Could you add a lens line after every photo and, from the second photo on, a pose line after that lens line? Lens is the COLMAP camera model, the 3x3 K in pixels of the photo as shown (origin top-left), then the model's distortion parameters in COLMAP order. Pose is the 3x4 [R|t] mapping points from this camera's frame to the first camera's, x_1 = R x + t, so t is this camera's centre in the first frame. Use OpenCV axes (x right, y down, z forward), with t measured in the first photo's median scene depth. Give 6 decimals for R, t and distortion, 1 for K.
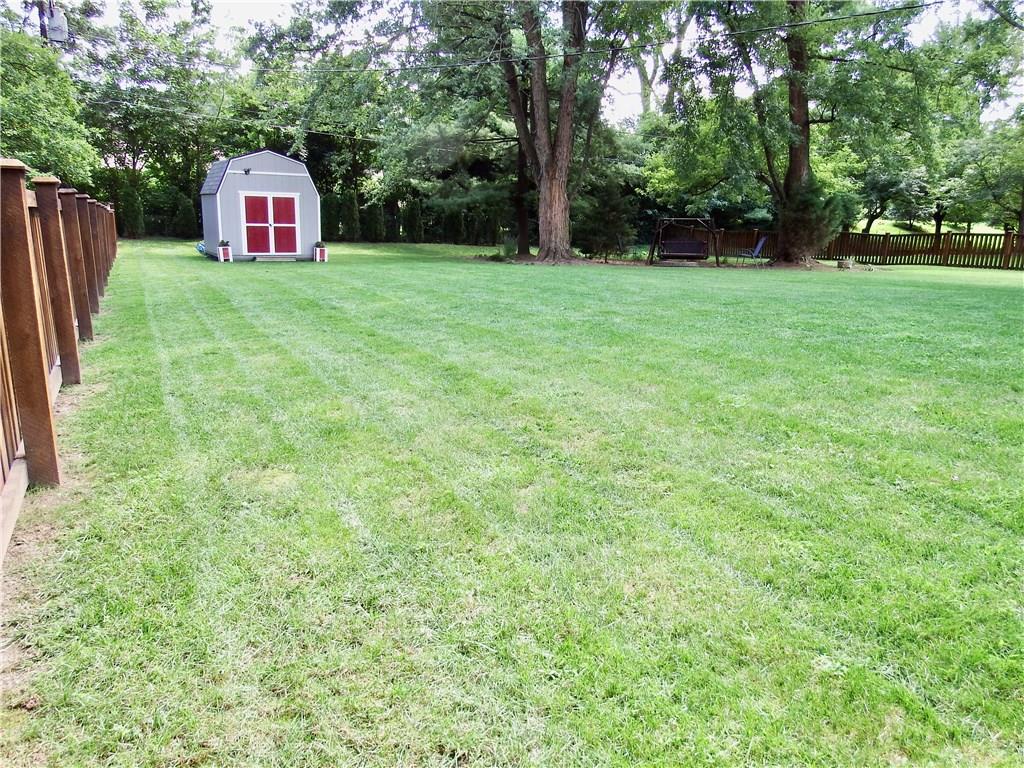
lens RADIAL K [[722.7, 0, 512.0], [0, 722.7, 384.0], [0, 0, 1]] dist [-0.003680, -0.001021]
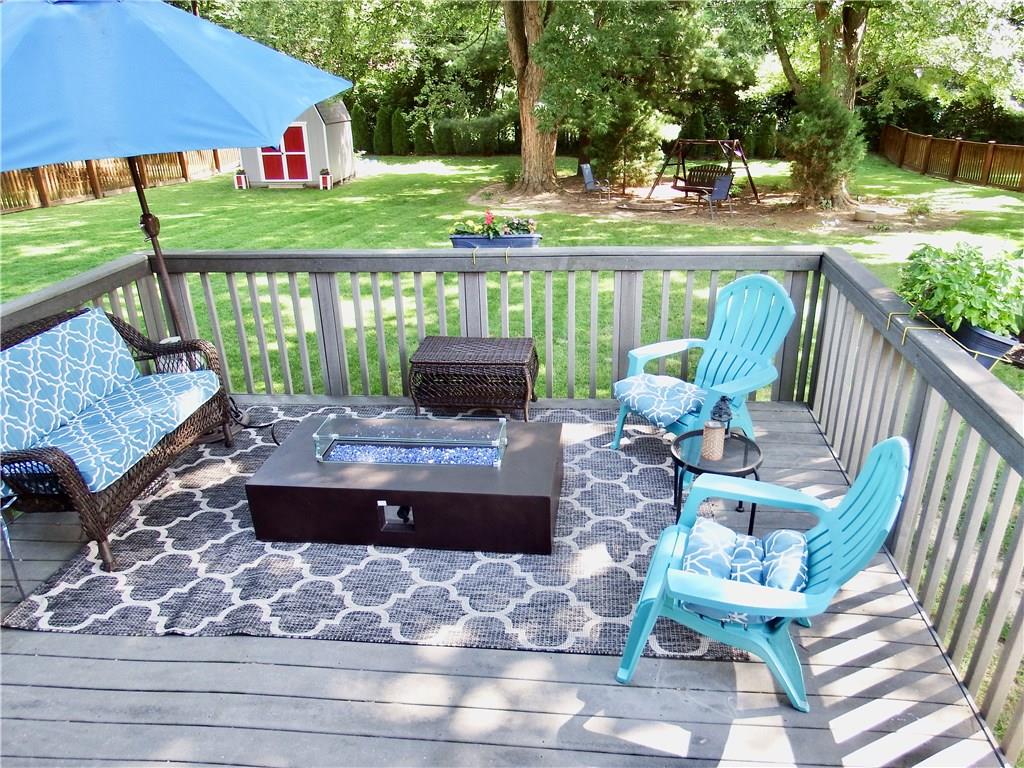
lens RADIAL K [[722.7, 0, 512.0], [0, 722.7, 384.0], [0, 0, 1]] dist [-0.003680, -0.001021]
pose [[0.816921, 0.180860, -0.547659, 0.582972], [-0.091616, 0.978196, 0.186382, -0.112959], [0.569427, -0.102085, 0.815679, 0.273363]]
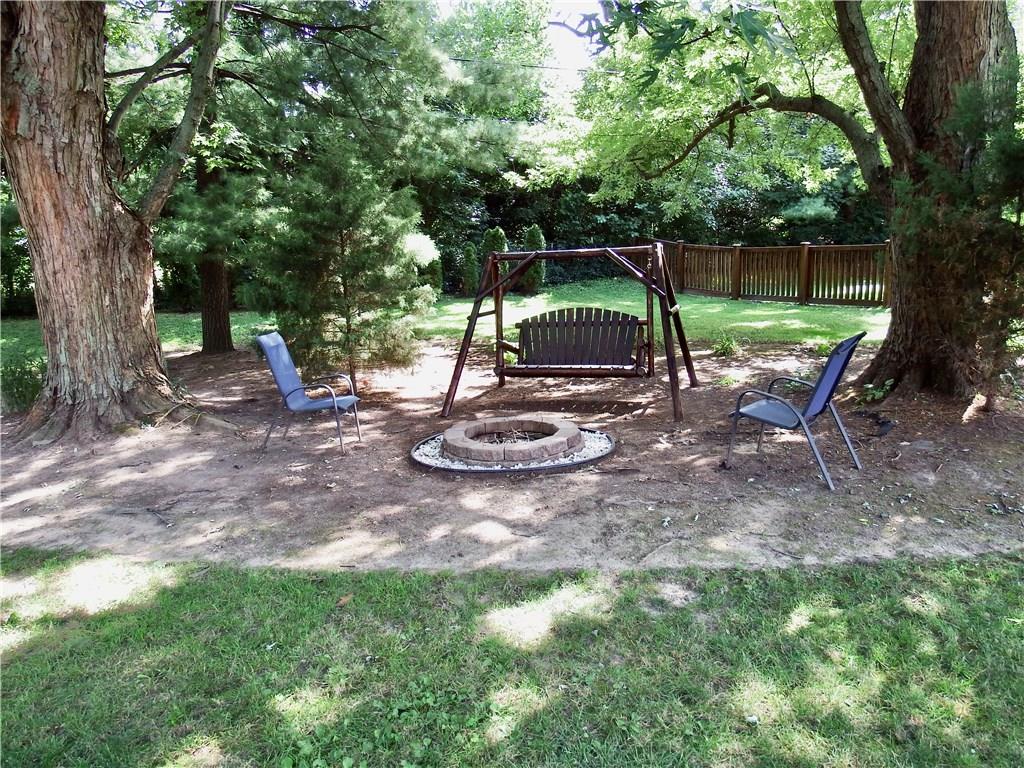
lens RADIAL K [[708.2, 0, 510.5], [0, 708.2, 410.0], [0, 0, 1]] dist [0.039656, -0.000131]
pose [[0.996161, -0.041144, -0.077266, 0.264197], [0.043540, 0.998614, 0.029582, -0.188805], [0.075942, -0.032833, 0.996572, 0.761046]]
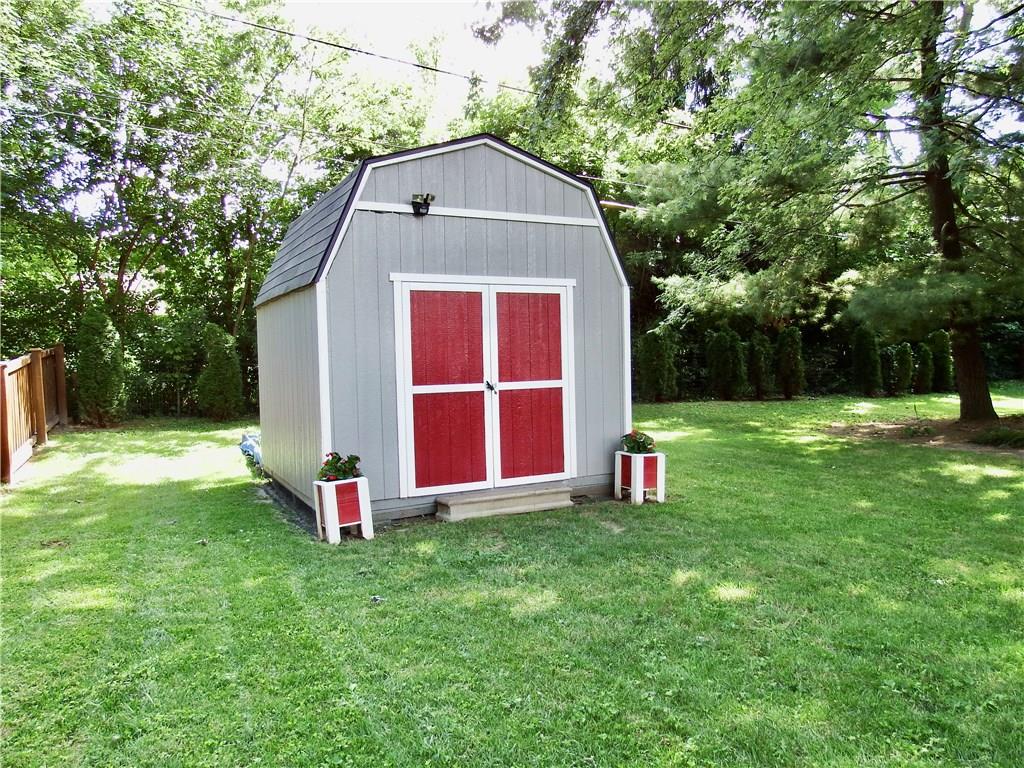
lens RADIAL K [[722.7, 0, 512.0], [0, 722.7, 384.0], [0, 0, 1]] dist [-0.003680, -0.001021]
pose [[0.997478, -0.050316, -0.050060, -0.303206], [0.039835, 0.980610, -0.191876, -0.160999], [0.058743, 0.189398, 0.980142, 0.697686]]
